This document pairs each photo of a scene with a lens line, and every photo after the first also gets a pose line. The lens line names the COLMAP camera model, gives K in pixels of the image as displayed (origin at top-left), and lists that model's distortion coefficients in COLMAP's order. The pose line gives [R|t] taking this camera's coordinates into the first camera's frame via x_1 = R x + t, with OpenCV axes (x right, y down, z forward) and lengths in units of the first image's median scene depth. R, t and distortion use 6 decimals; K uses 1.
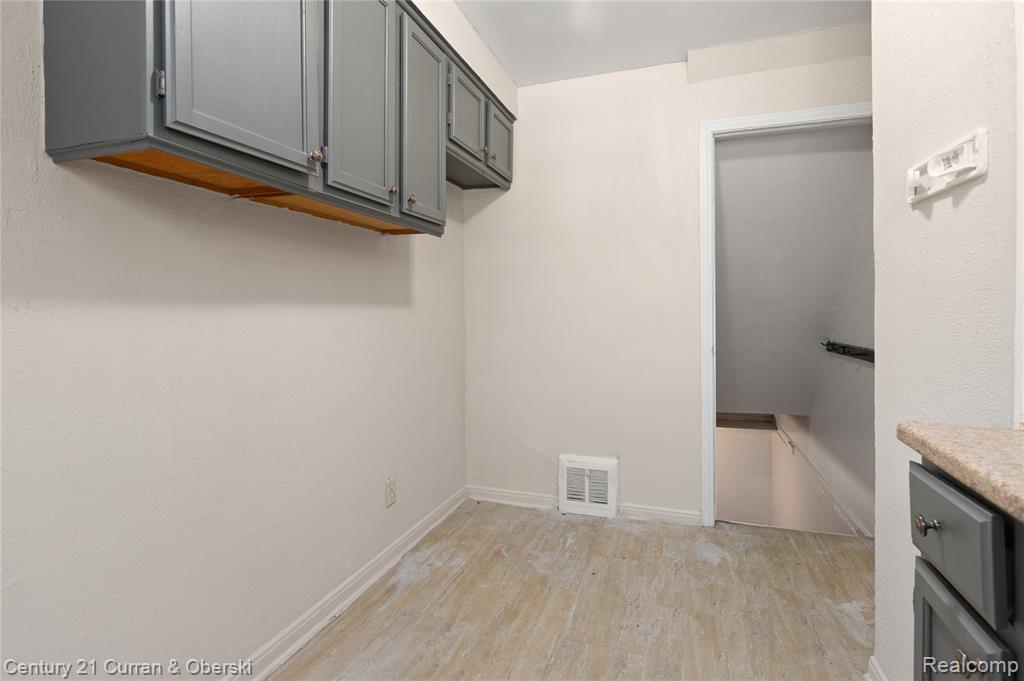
lens RADIAL K [[496.7, 0, 509.8], [0, 496.7, 308.1], [0, 0, 1]] dist [0.000533, -0.000185]
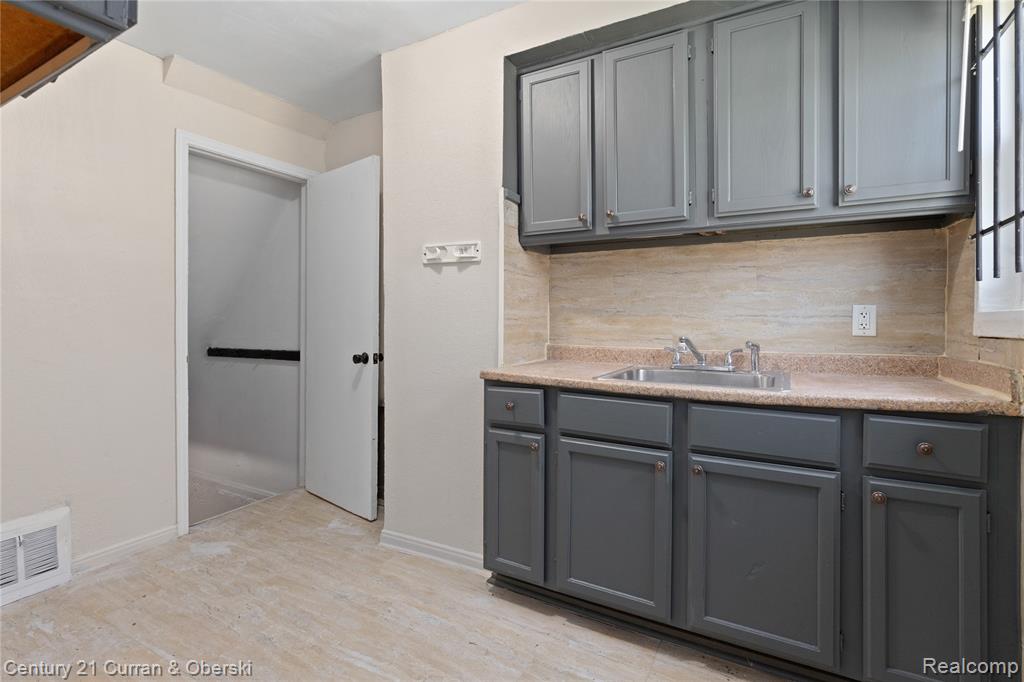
lens RADIAL K [[492.3, 0, 525.4], [0, 492.3, 318.4], [0, 0, 1]] dist [0.001966, 0.001093]
pose [[0.164179, 0.005026, 0.986418, -0.524612], [-0.006414, 0.999971, -0.004028, 0.000874], [-0.986410, -0.005665, 0.164206, 0.173907]]
